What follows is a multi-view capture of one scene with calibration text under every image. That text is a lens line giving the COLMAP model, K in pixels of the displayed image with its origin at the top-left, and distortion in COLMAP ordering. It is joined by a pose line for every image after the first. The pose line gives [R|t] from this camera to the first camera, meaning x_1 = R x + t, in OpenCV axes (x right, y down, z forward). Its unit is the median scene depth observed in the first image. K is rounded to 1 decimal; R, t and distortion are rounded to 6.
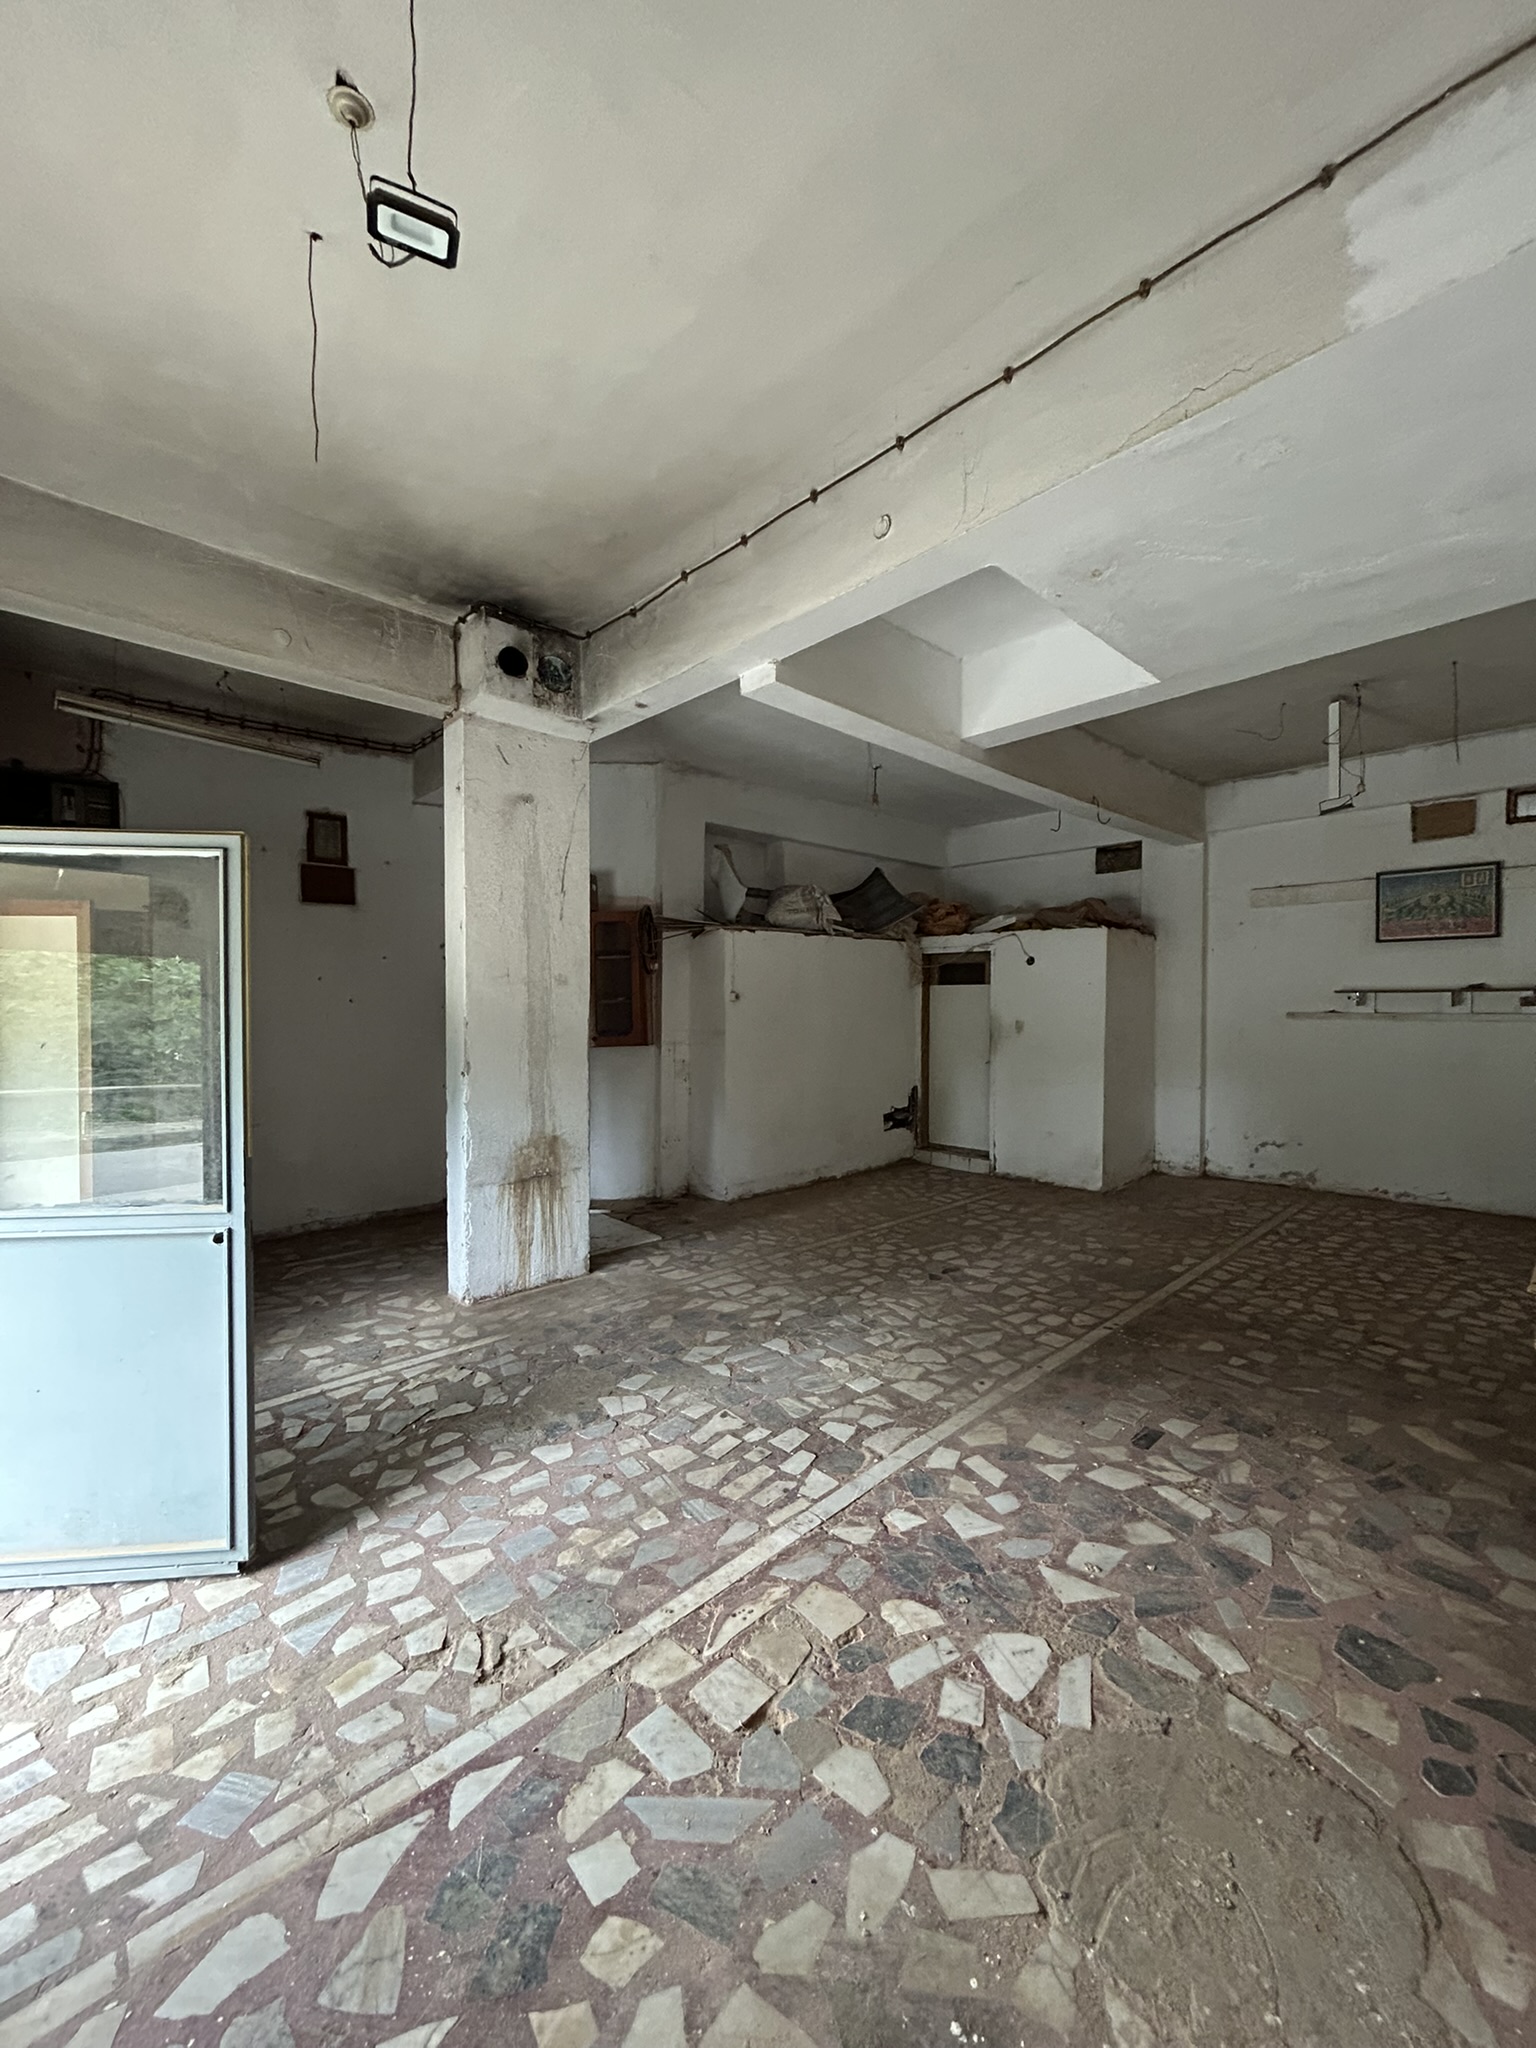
lens RADIAL K [[821.6, 0, 769.5], [0, 821.6, 1024.9], [0, 0, 1]] dist [-0.002331, 0.000901]
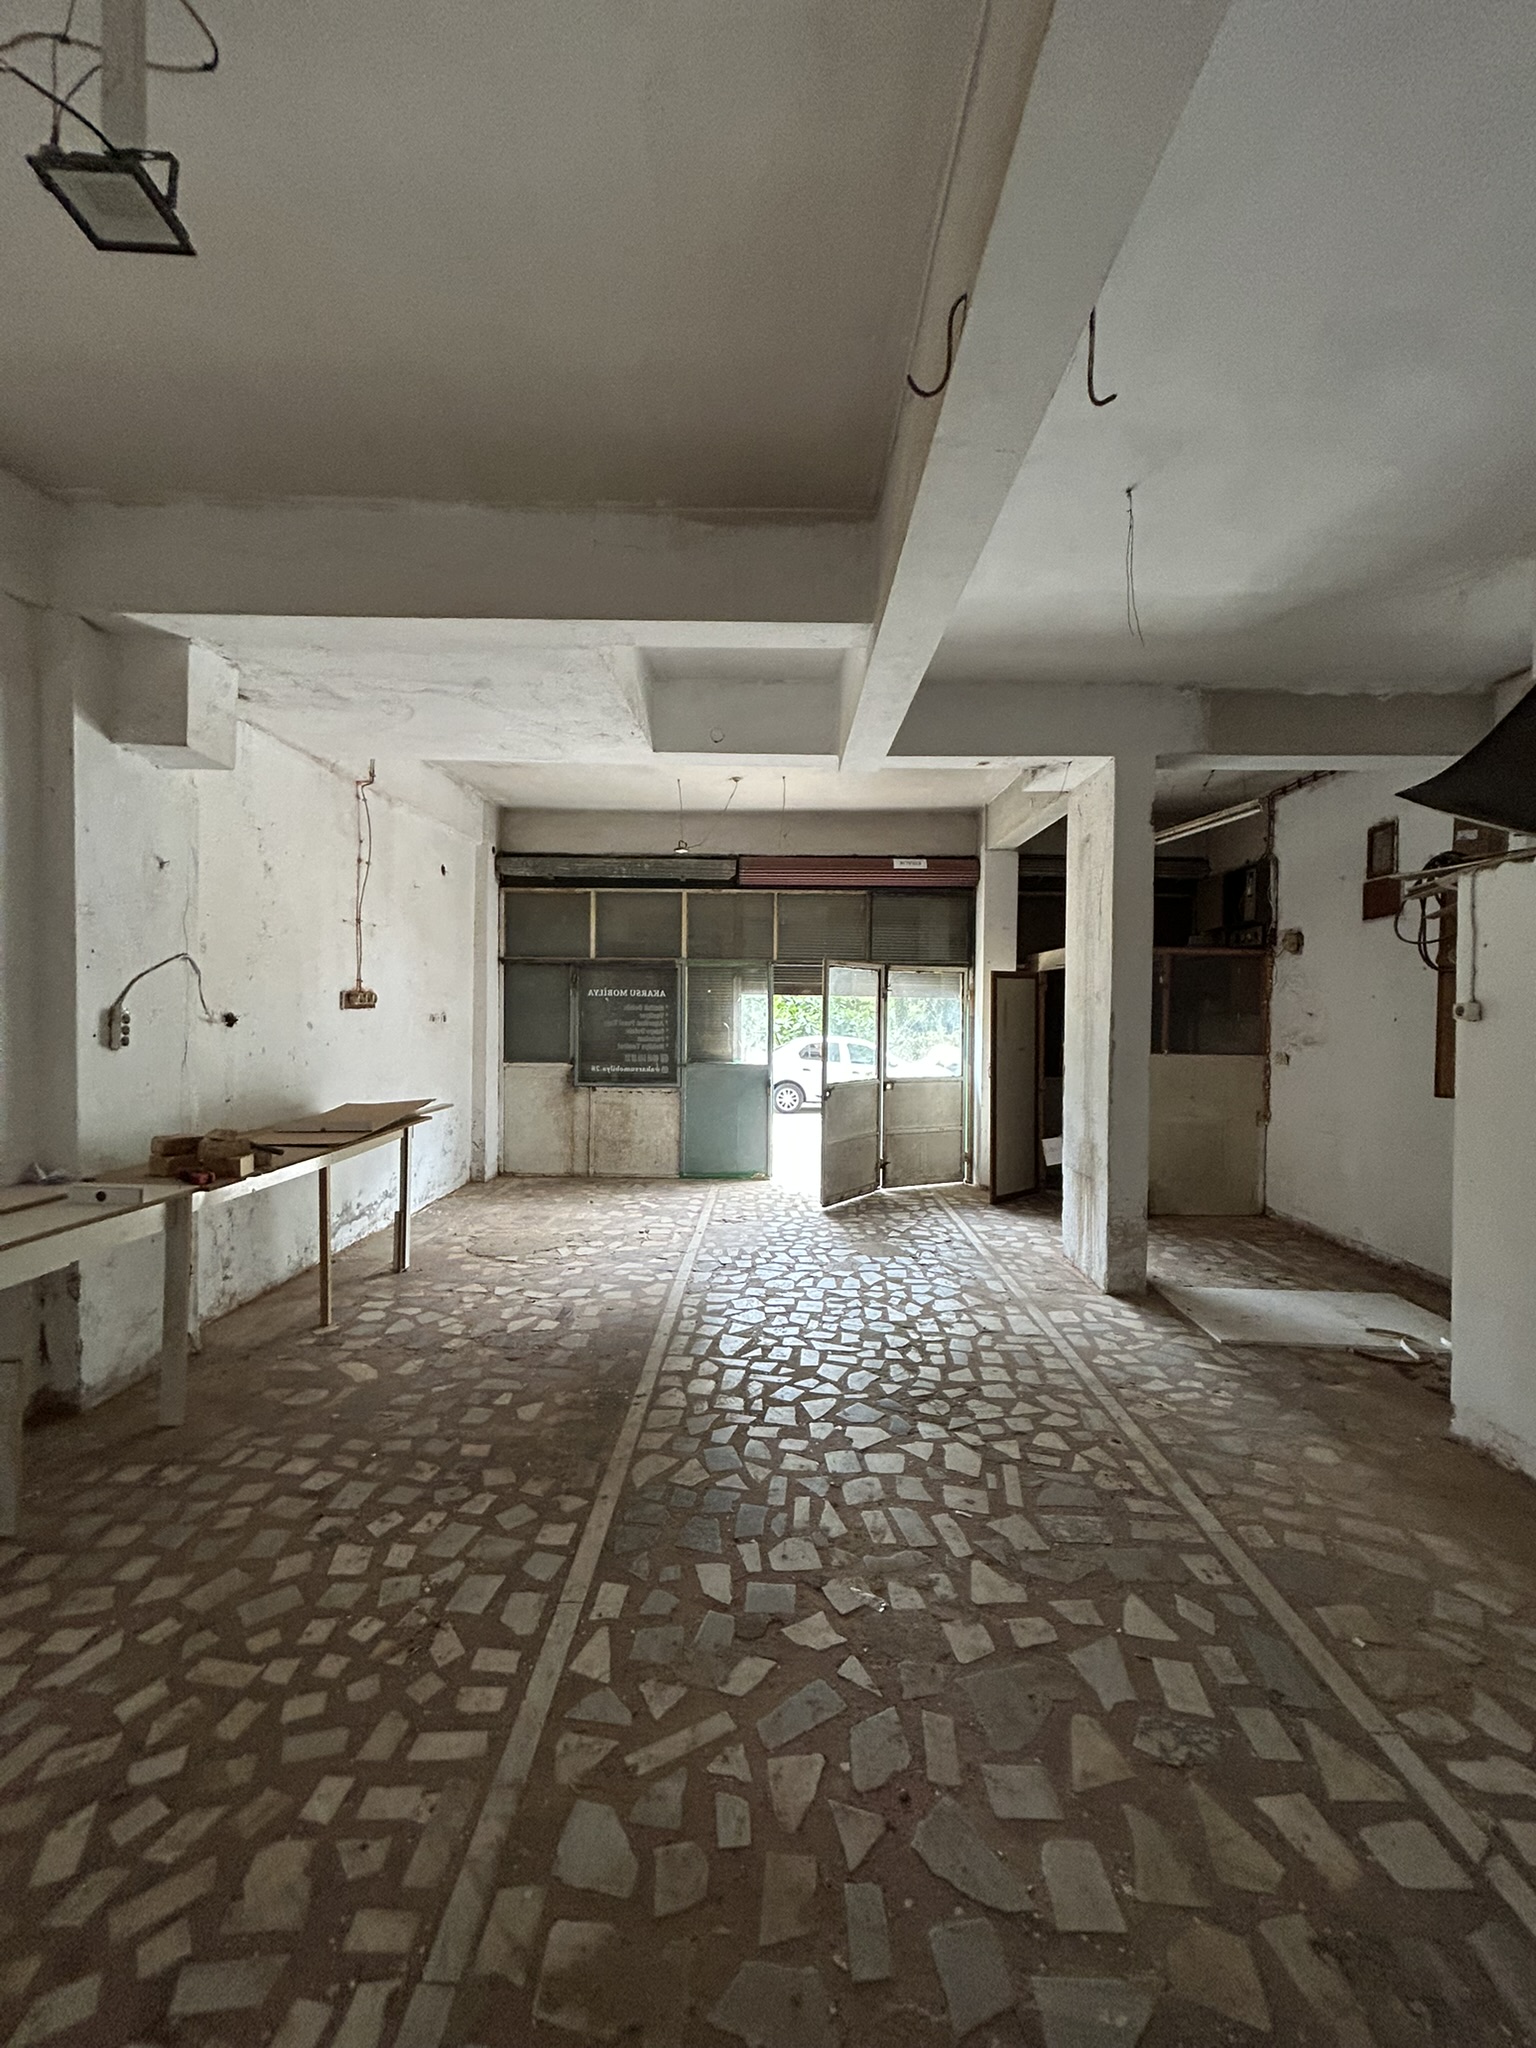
lens RADIAL K [[821.6, 0, 770.2], [0, 821.6, 1021.2], [0, 0, 1]] dist [-0.002331, 0.000901]
pose [[-0.694015, -0.000169, -0.719961, 0.886901], [-0.029253, 0.999181, 0.027964, -0.045836], [0.719366, 0.040468, -0.693451, 1.588778]]
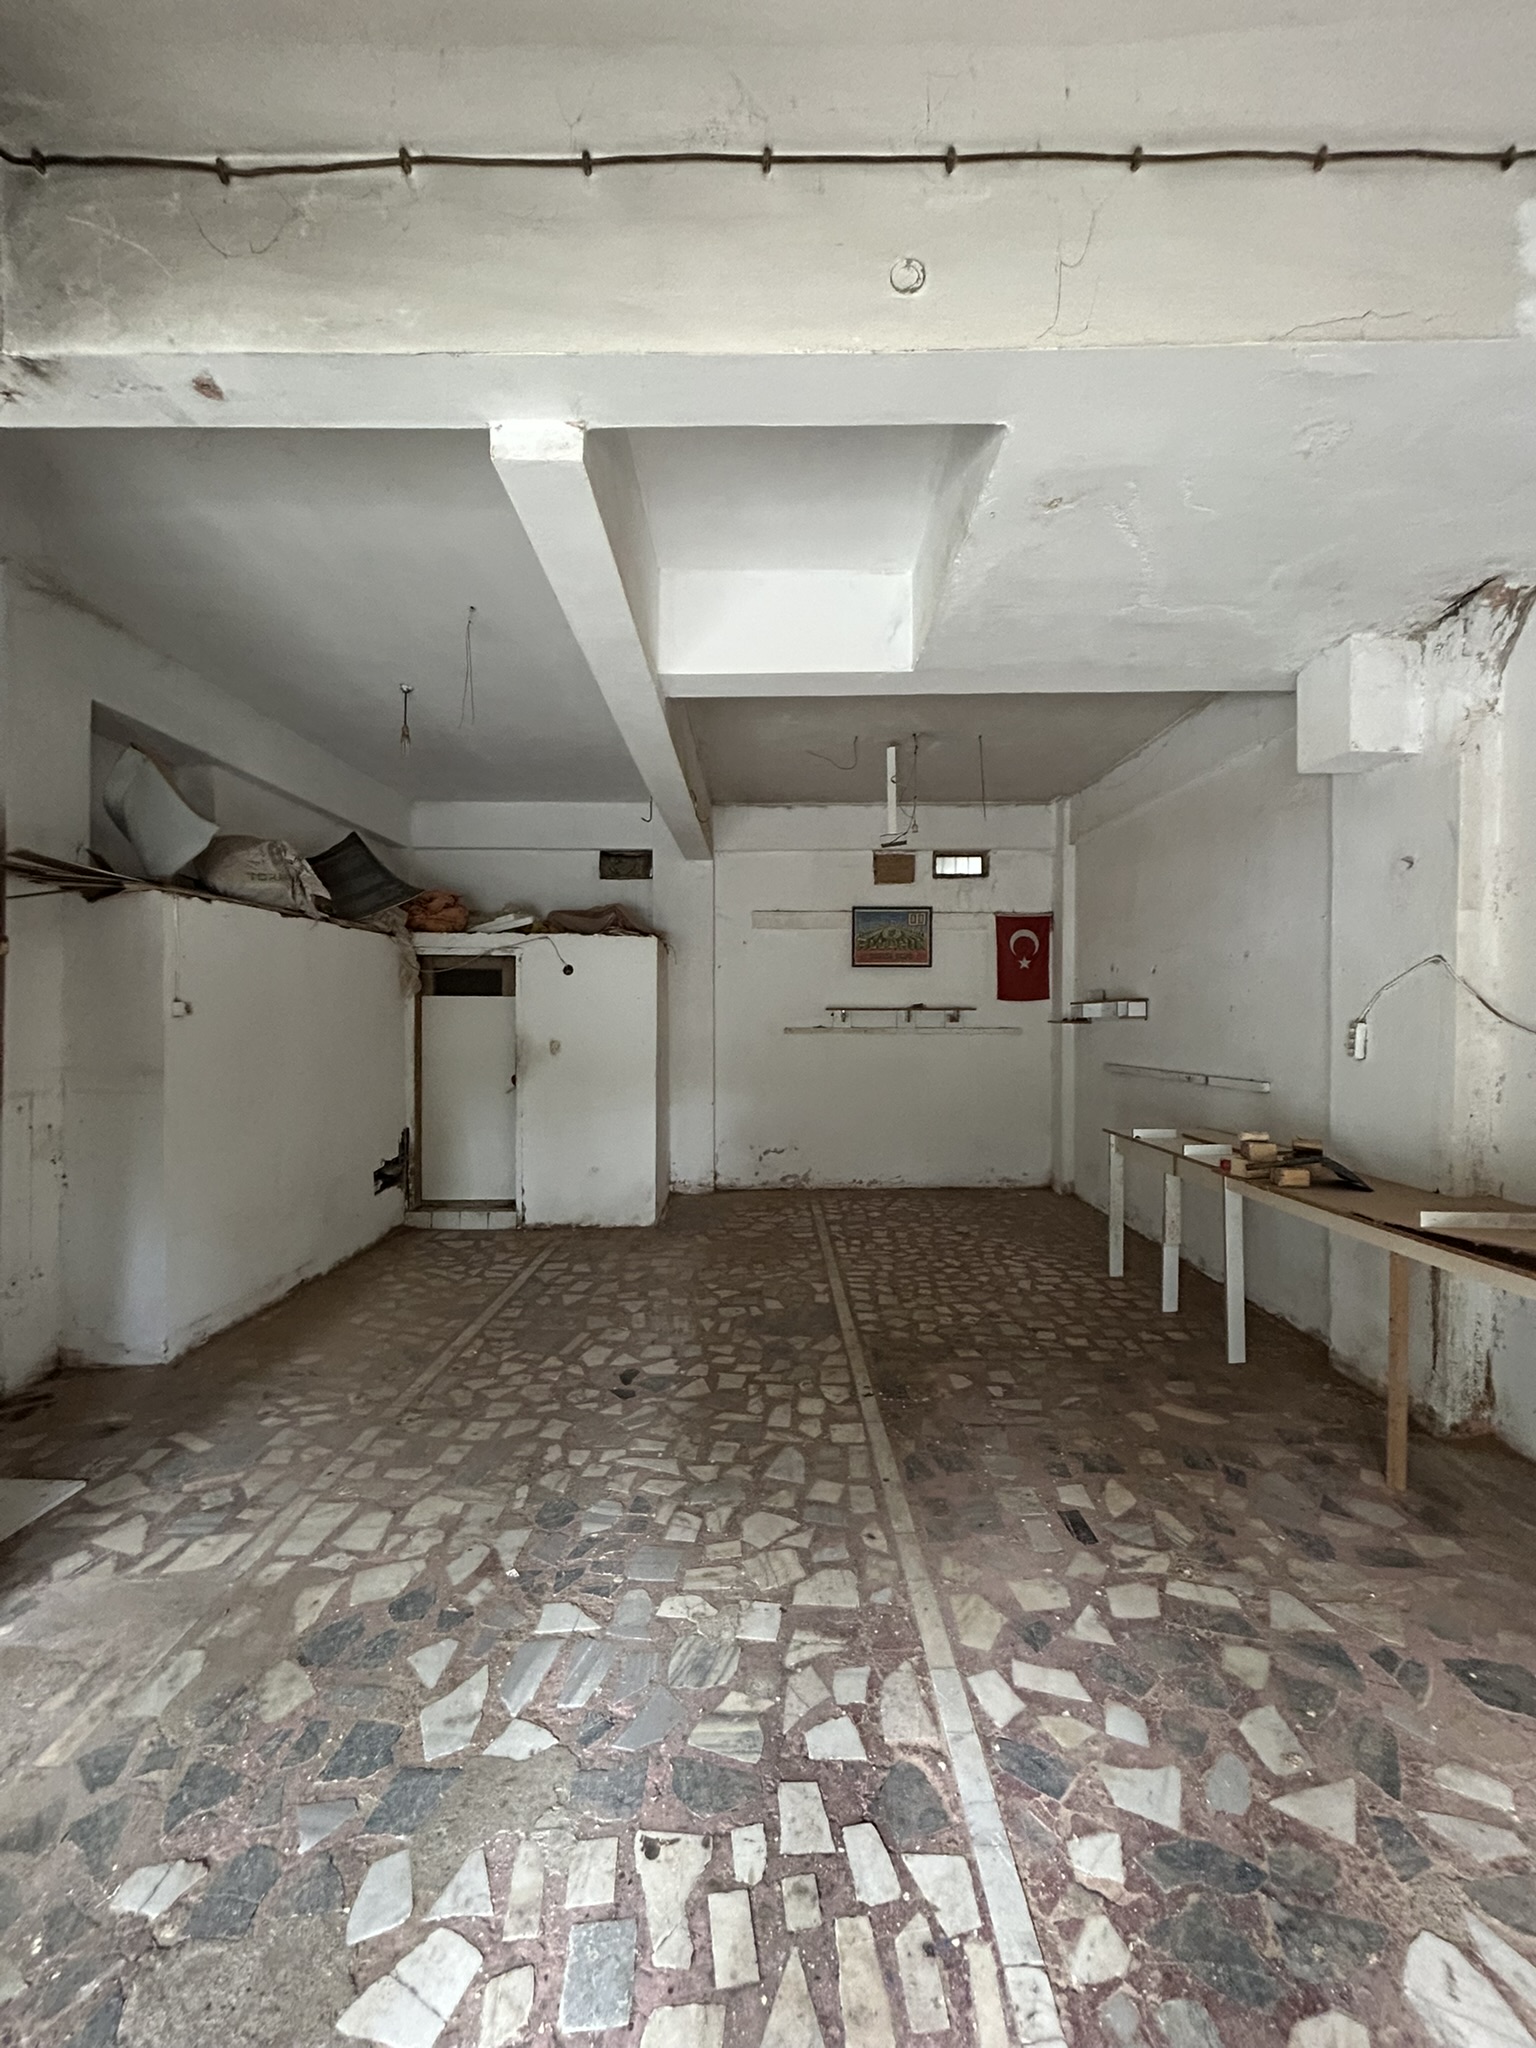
lens RADIAL K [[821.6, 0, 768.8], [0, 821.6, 1024.5], [0, 0, 1]] dist [-0.002331, 0.000901]
pose [[0.687170, -0.004900, 0.726480, -0.274661], [0.017308, 0.999804, -0.009628, -0.015685], [-0.726290, 0.019190, 0.687120, 0.446609]]
